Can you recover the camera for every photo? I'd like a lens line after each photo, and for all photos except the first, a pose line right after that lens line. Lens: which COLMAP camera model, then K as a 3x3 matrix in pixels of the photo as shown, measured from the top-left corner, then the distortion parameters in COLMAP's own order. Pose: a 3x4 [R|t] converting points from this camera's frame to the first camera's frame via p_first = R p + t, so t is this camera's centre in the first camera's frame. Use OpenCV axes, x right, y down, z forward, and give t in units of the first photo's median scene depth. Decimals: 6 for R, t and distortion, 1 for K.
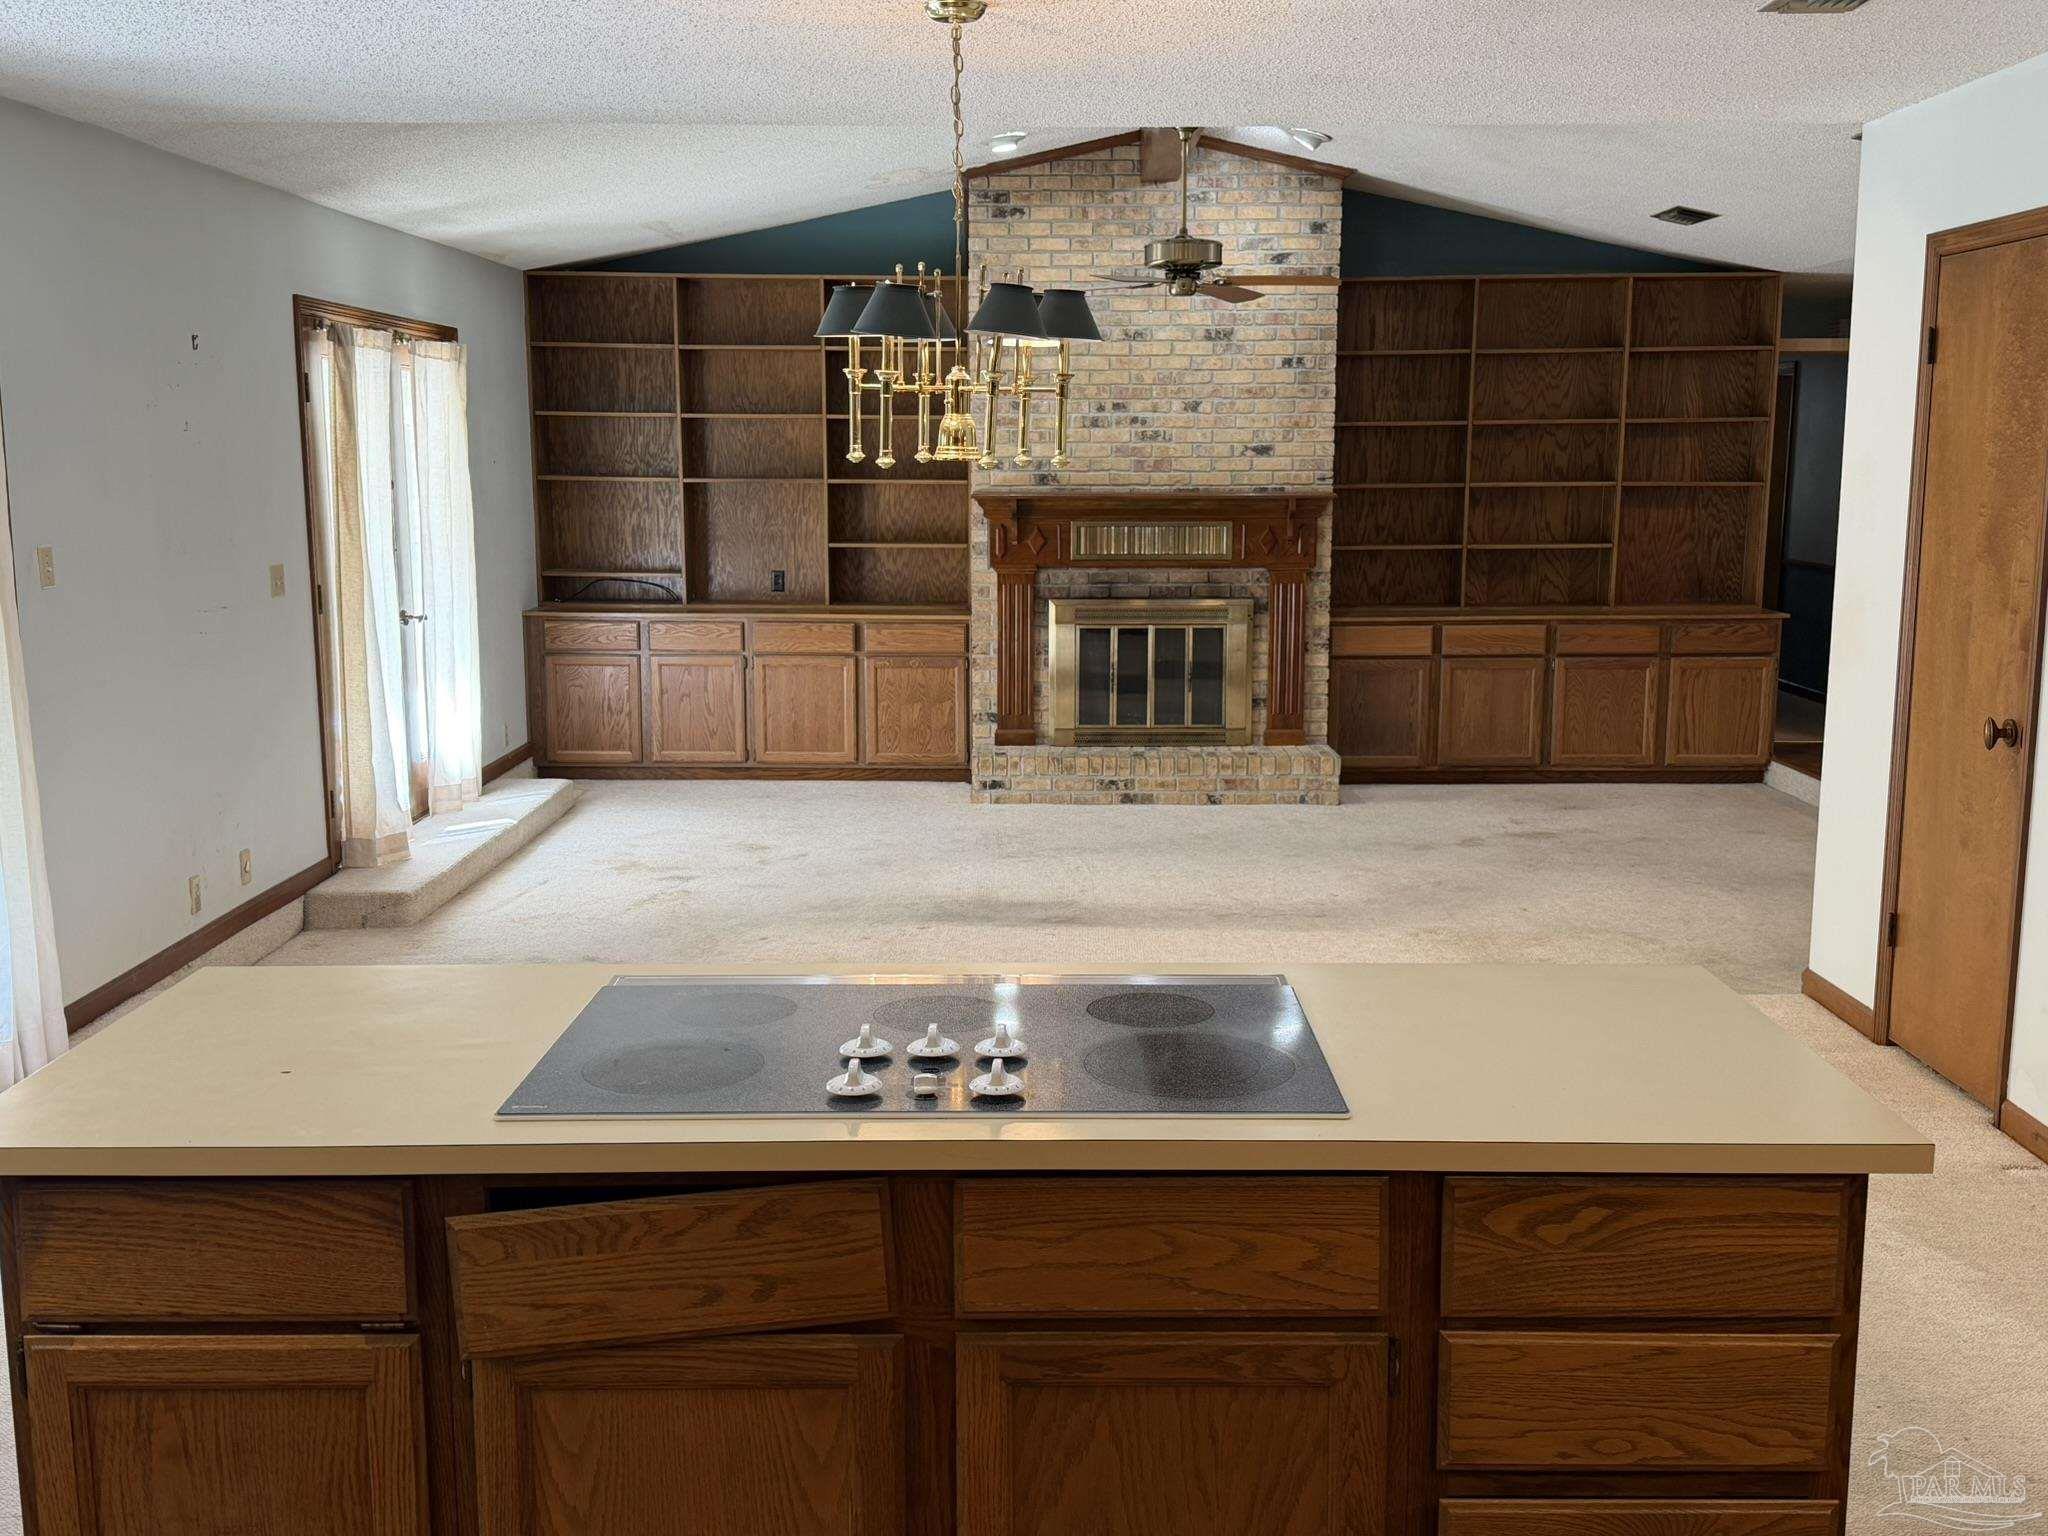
lens RADIAL K [[2032.1, 0, 1042.2], [0, 2032.1, 785.5], [0, 0, 1]] dist [0.052467, 0.000000]
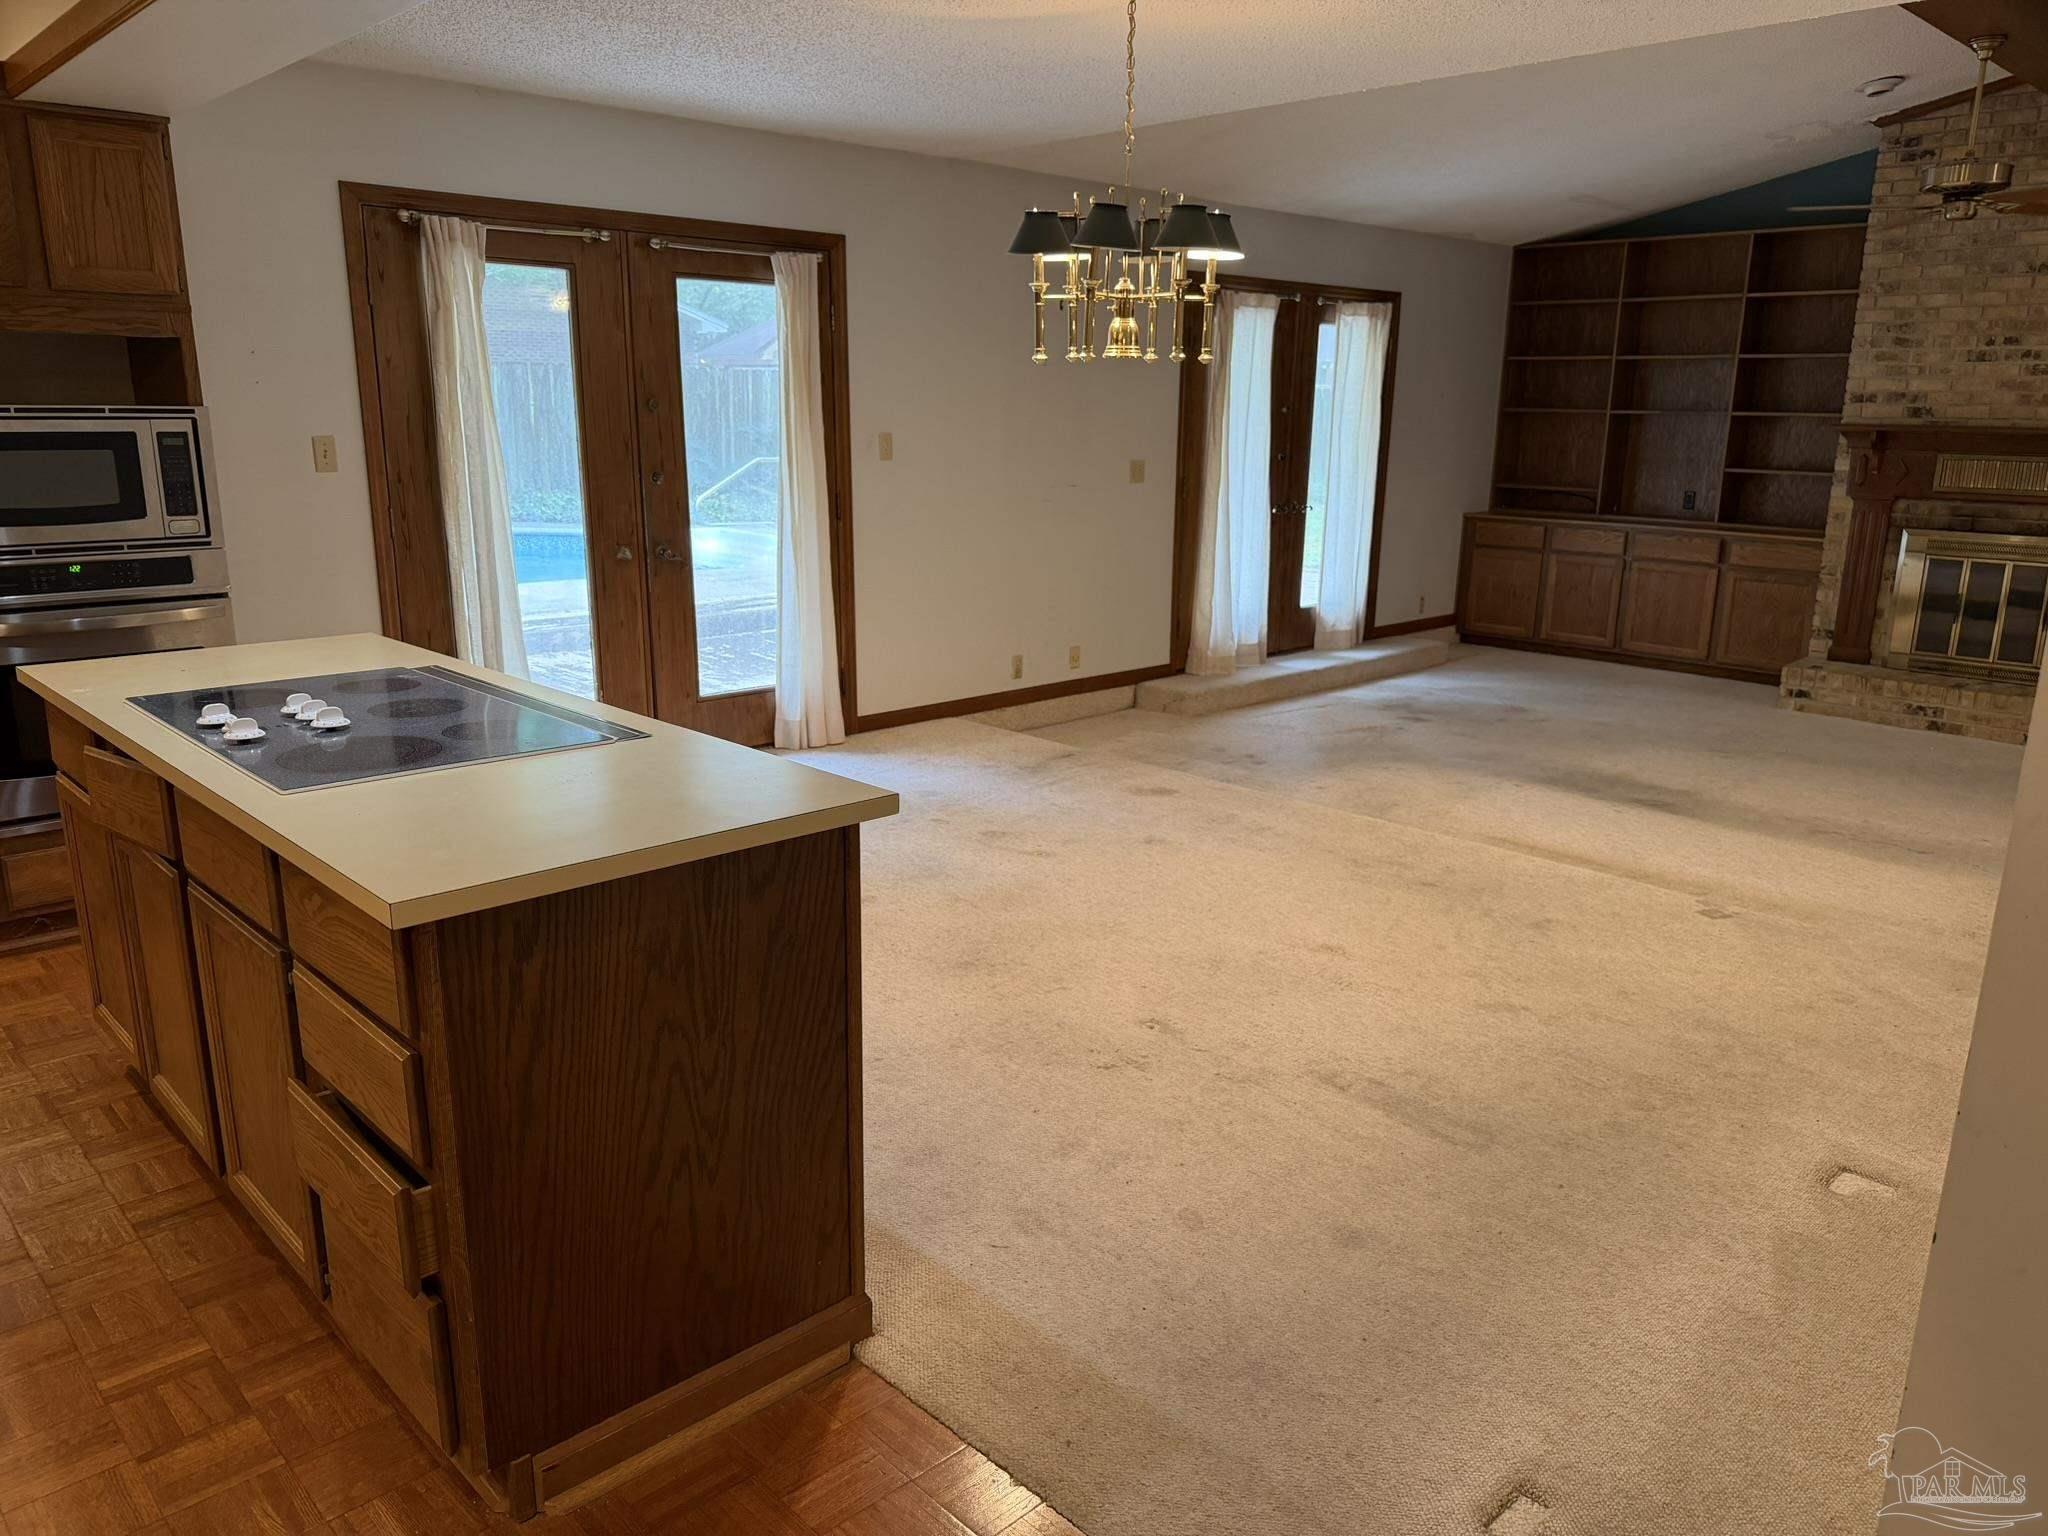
lens RADIAL K [[1440.3, 0, 1018.3], [0, 1440.3, 790.2], [0, 0, 1]] dist [0.072630, -0.106139]
pose [[0.687162, 0.193656, -0.700218, 0.248211], [-0.128315, 0.981018, 0.145392, -0.009351], [0.715083, -0.010059, 0.698967, 0.143252]]
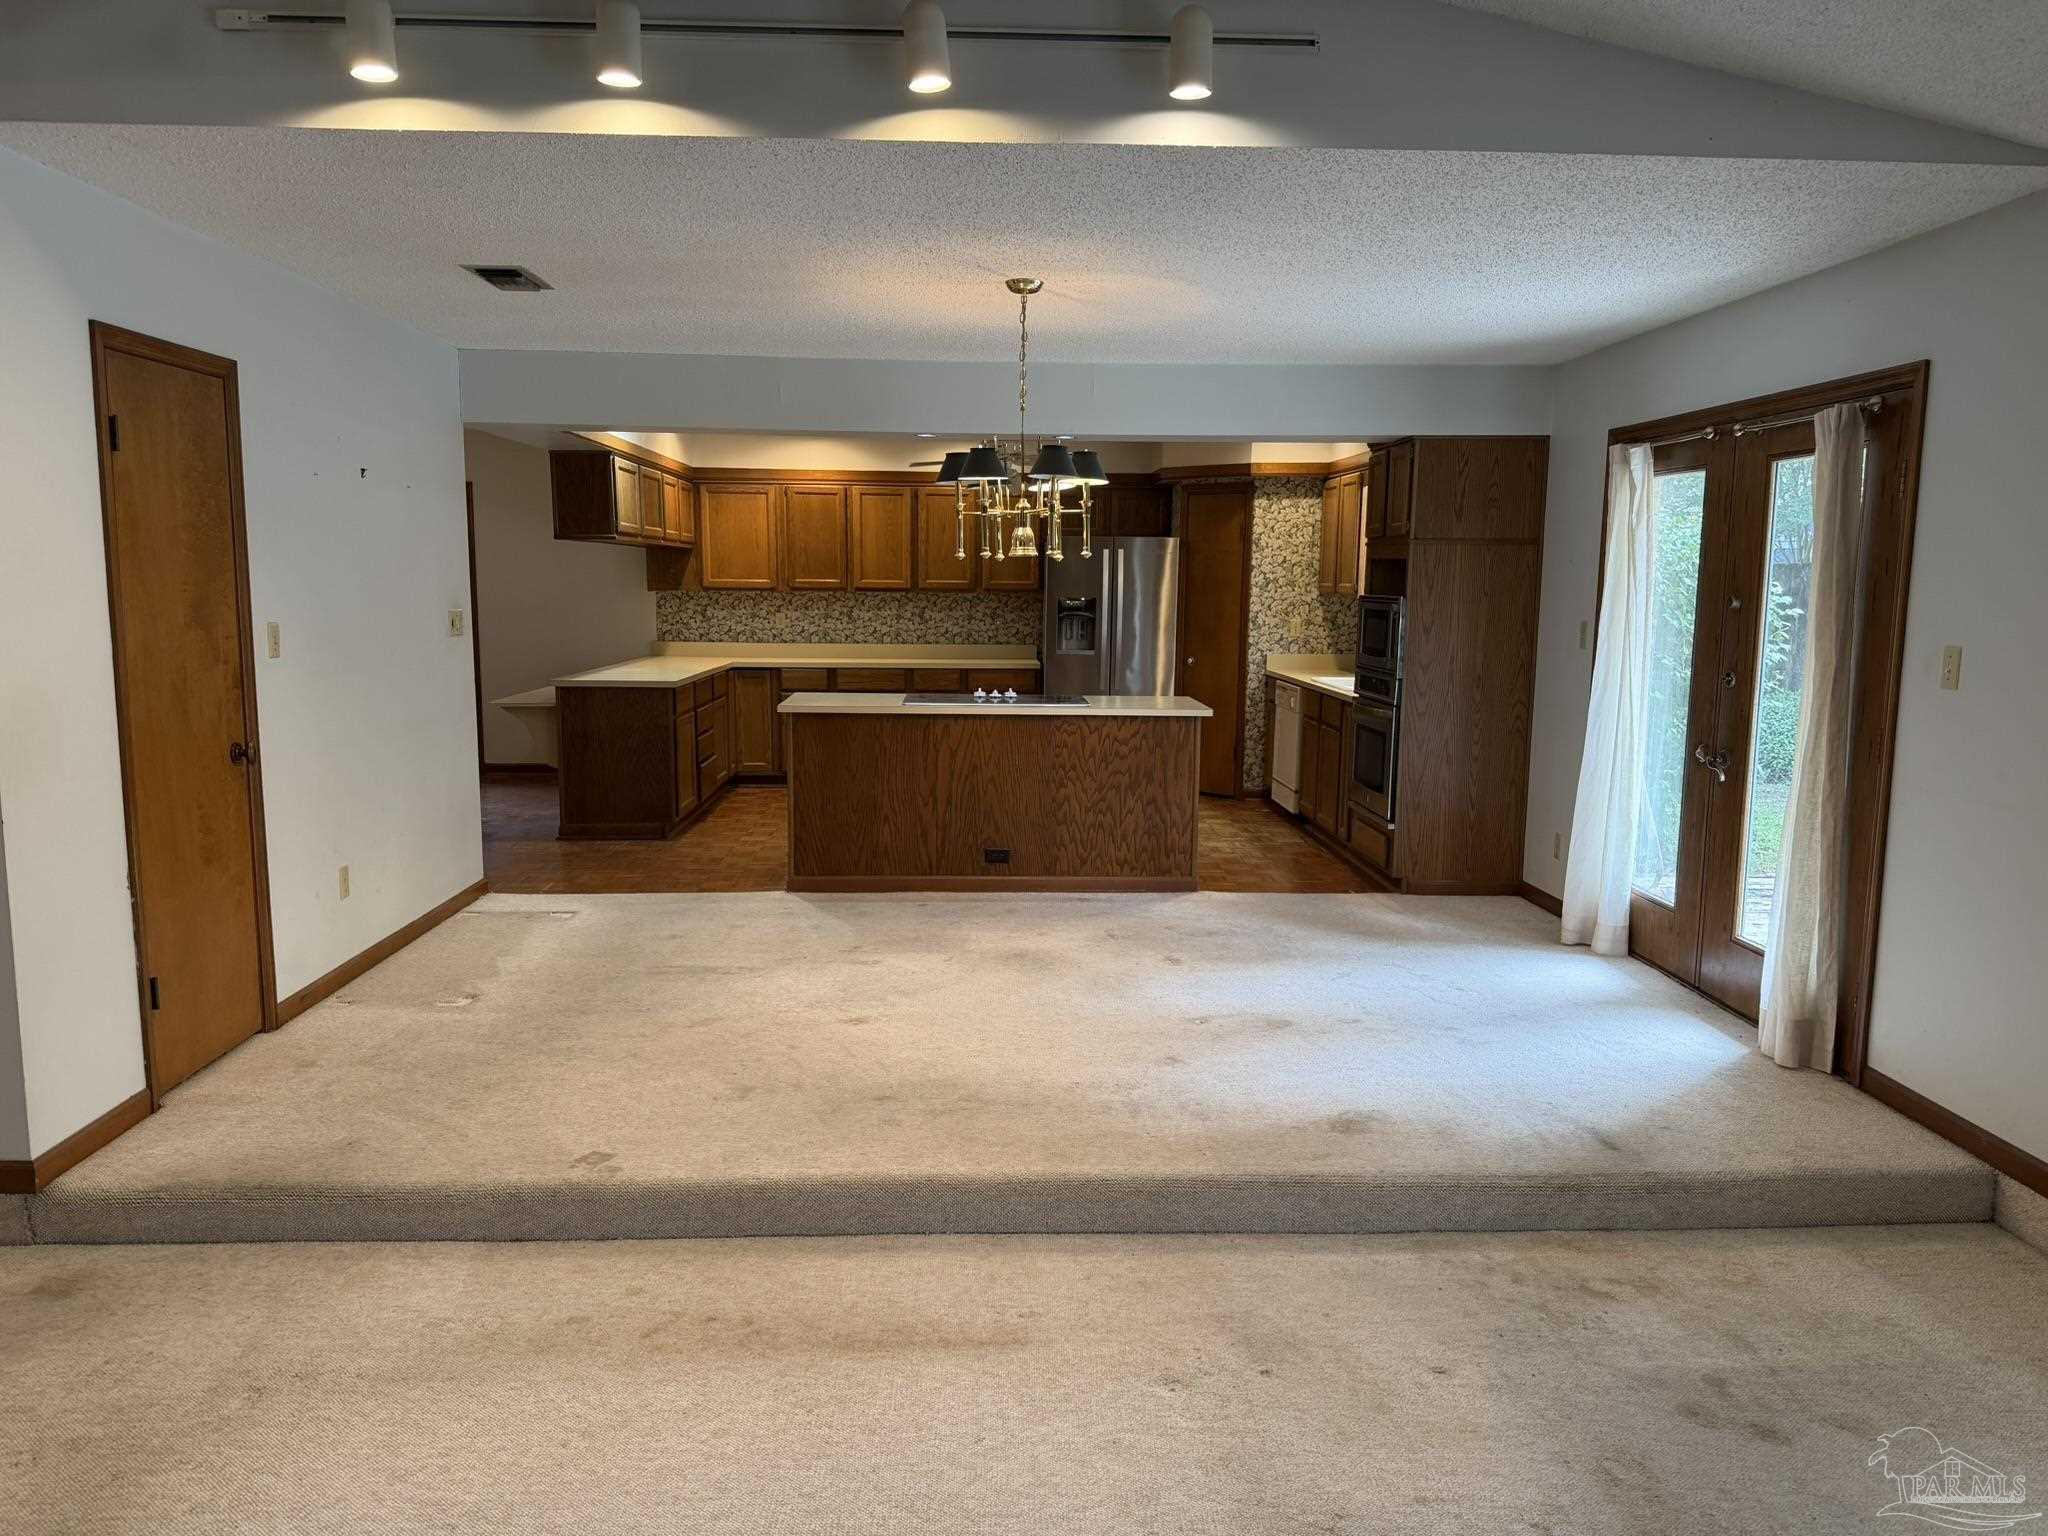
lens RADIAL K [[1440.3, 0, 1028.4], [0, 1440.3, 769.2], [0, 0, 1]] dist [0.072630, -0.106139]
pose [[-0.999231, -0.004274, -0.038974, -0.000496], [-0.015395, 0.956976, 0.289759, -0.141542], [0.036059, 0.290136, -0.956306, 0.921883]]
